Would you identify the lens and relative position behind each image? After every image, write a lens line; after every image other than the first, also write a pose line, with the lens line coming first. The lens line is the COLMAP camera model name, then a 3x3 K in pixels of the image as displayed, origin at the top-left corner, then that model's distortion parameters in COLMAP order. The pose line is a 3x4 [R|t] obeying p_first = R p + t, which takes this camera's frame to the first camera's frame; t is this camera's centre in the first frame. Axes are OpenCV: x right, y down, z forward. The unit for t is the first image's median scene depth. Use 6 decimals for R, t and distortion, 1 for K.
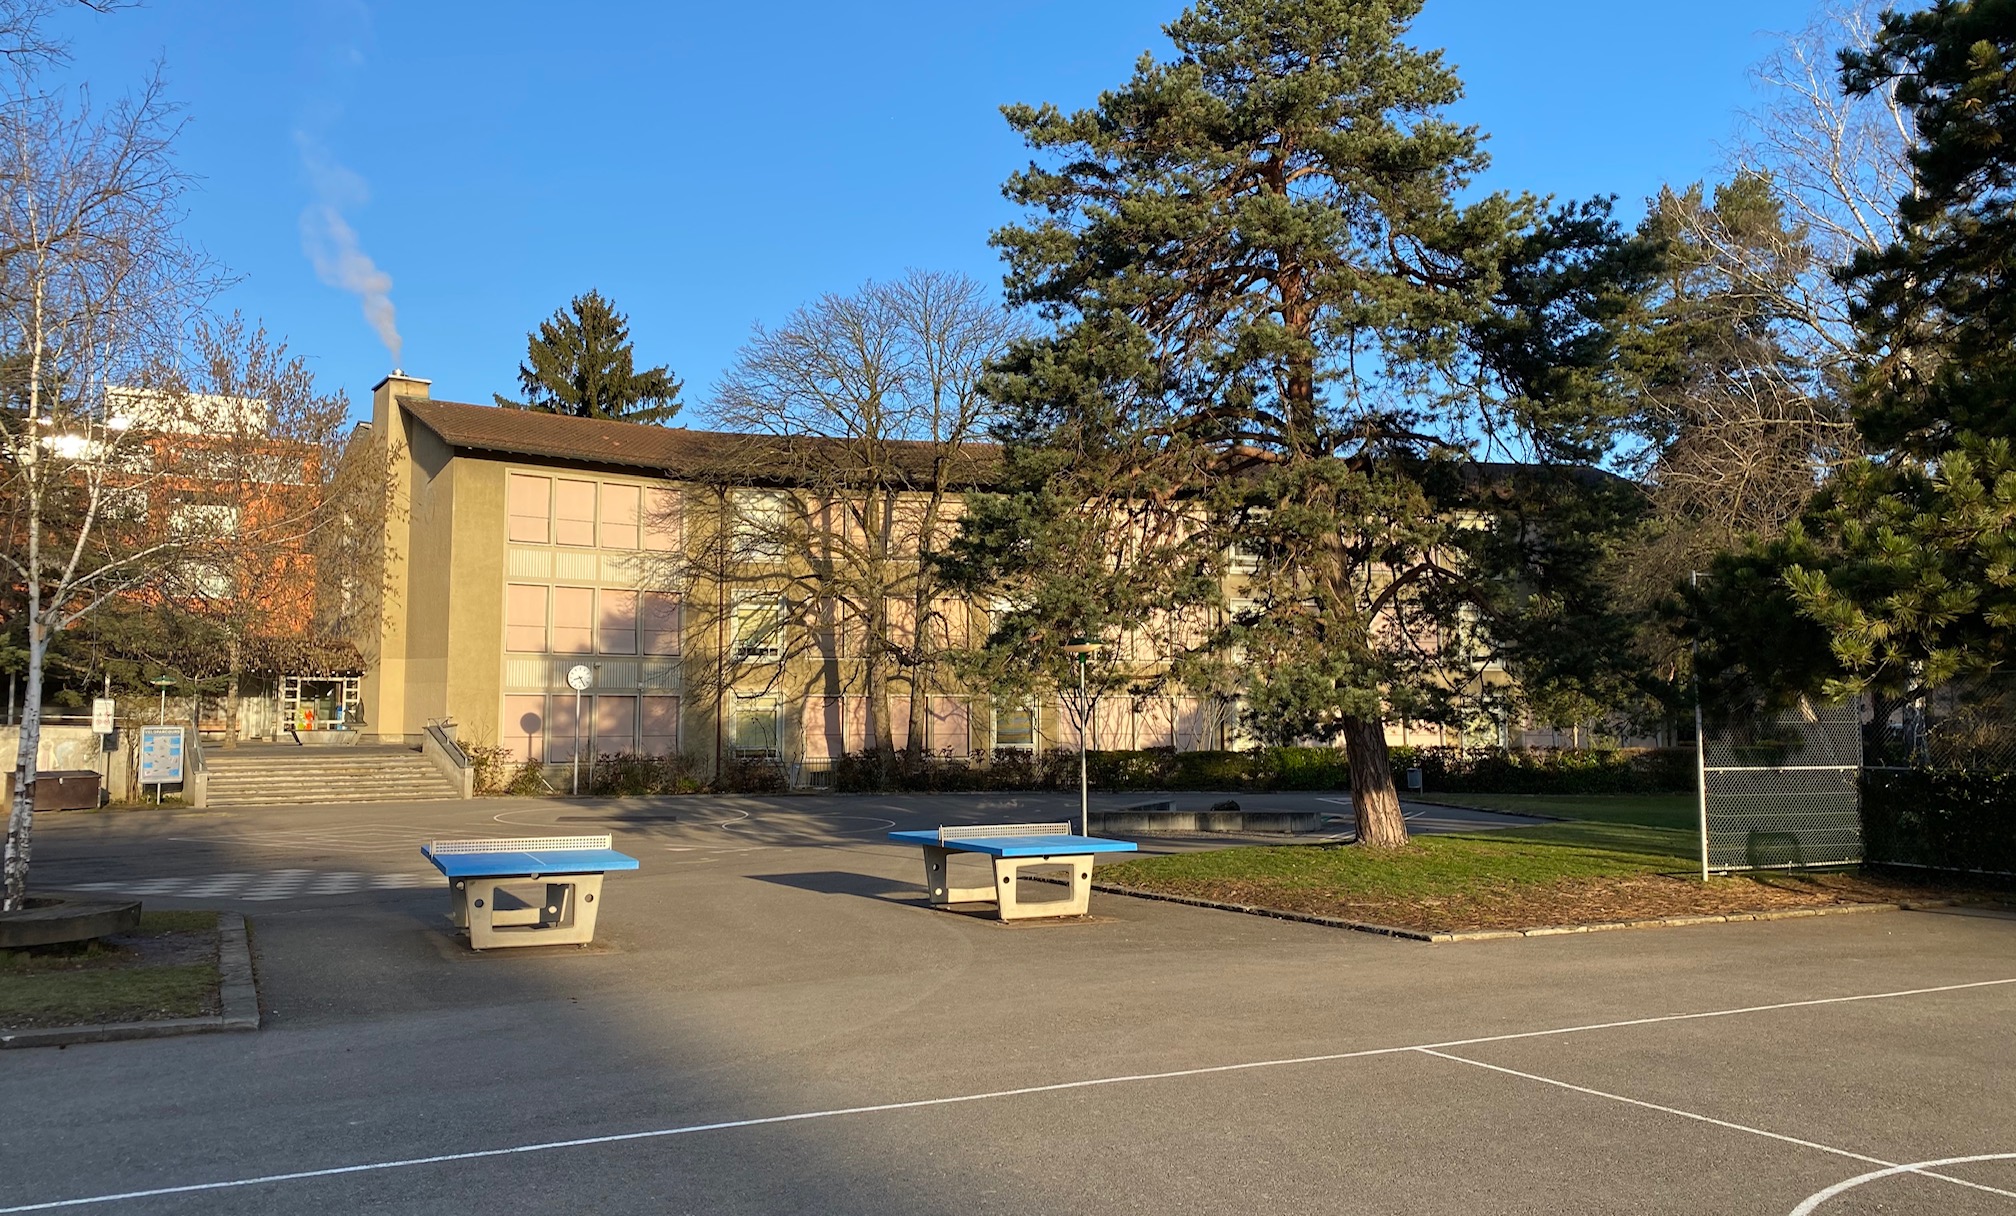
lens RADIAL K [[1543.4, 0, 1009.5], [0, 1543.4, 616.9], [0, 0, 1]] dist [0.083776, -0.001484]
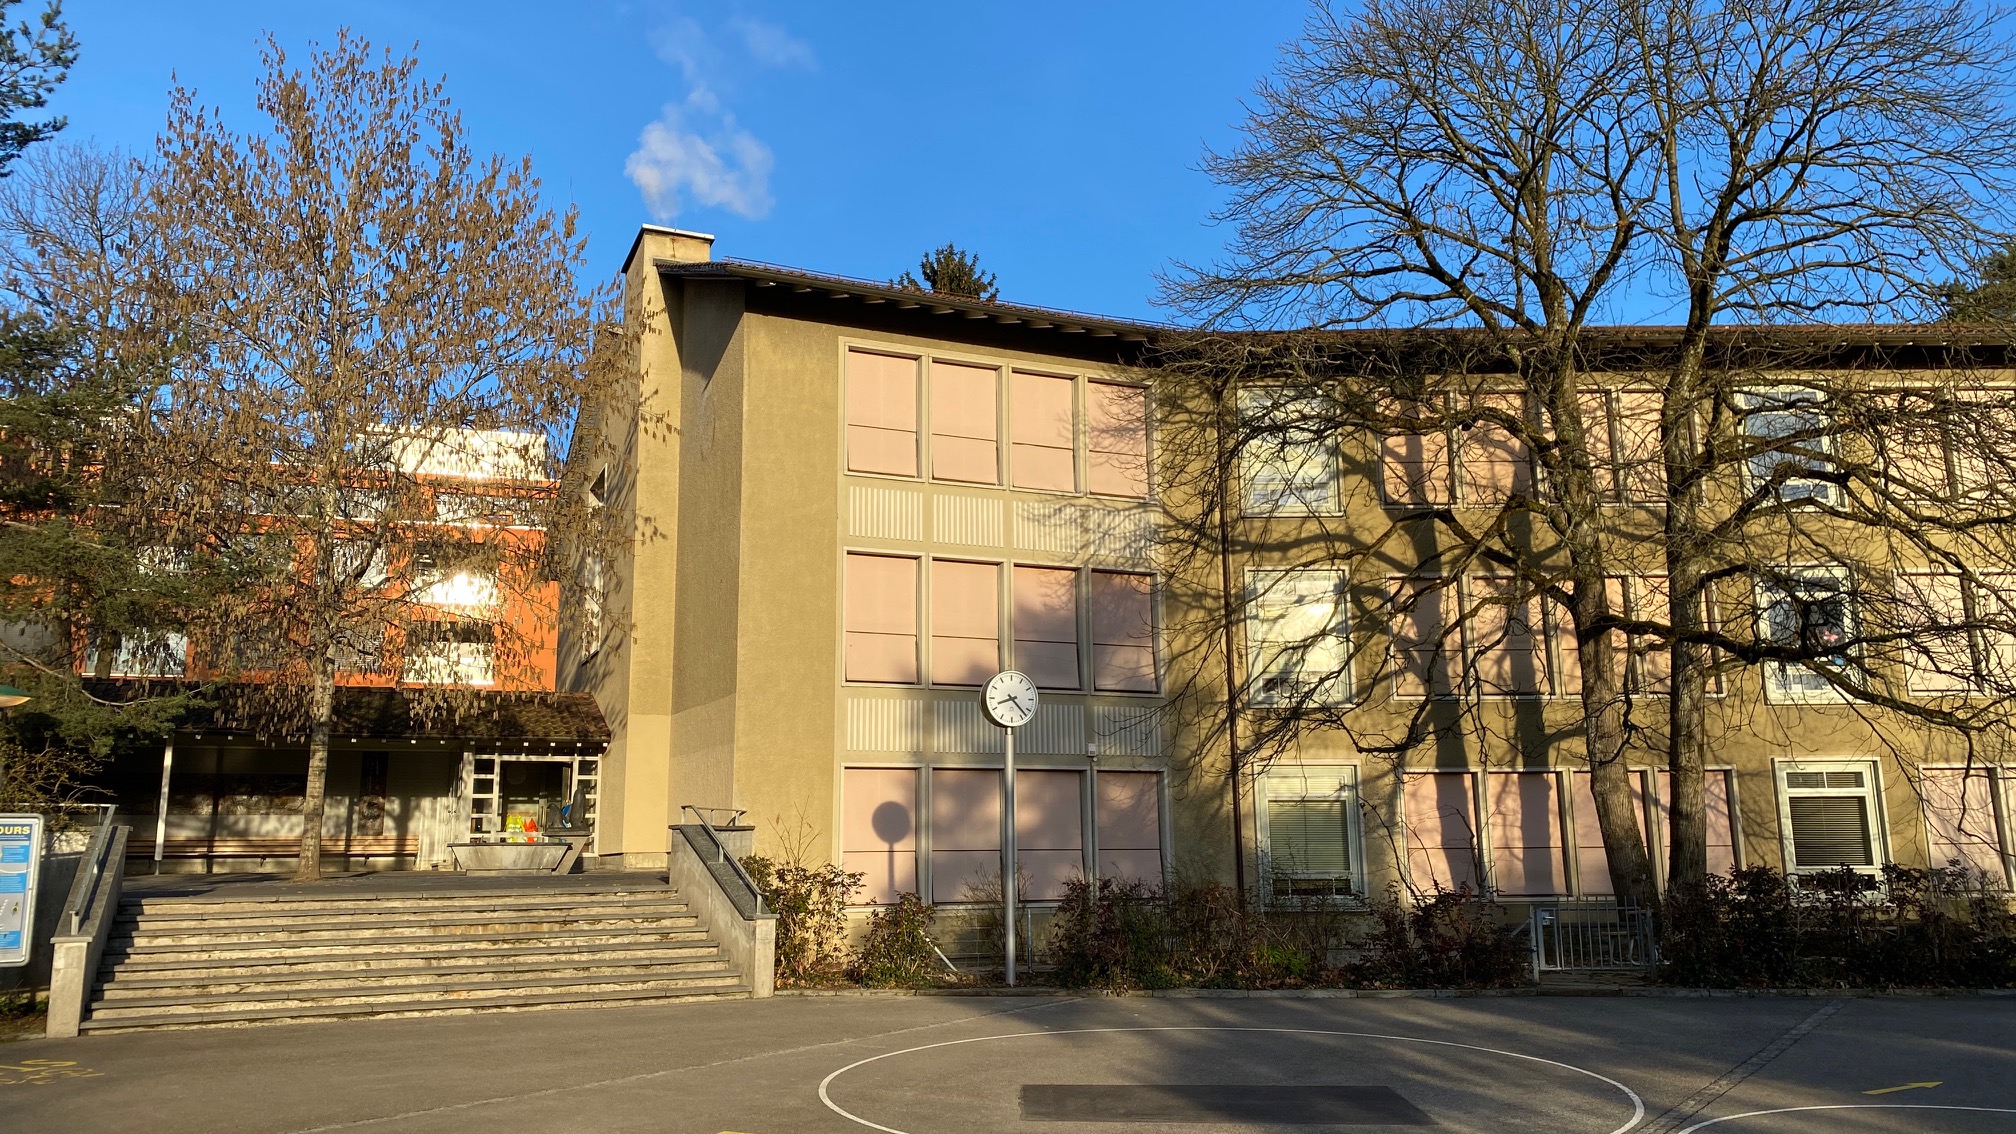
lens RADIAL K [[1530.1, 0, 1011.2], [0, 1530.1, 560.3], [0, 0, 1]] dist [0.146084, -0.001796]
pose [[0.979703, -0.050244, -0.194054, -0.161325], [0.026057, 0.991784, -0.125240, 0.045330], [0.198752, 0.117641, 0.972964, 0.490542]]
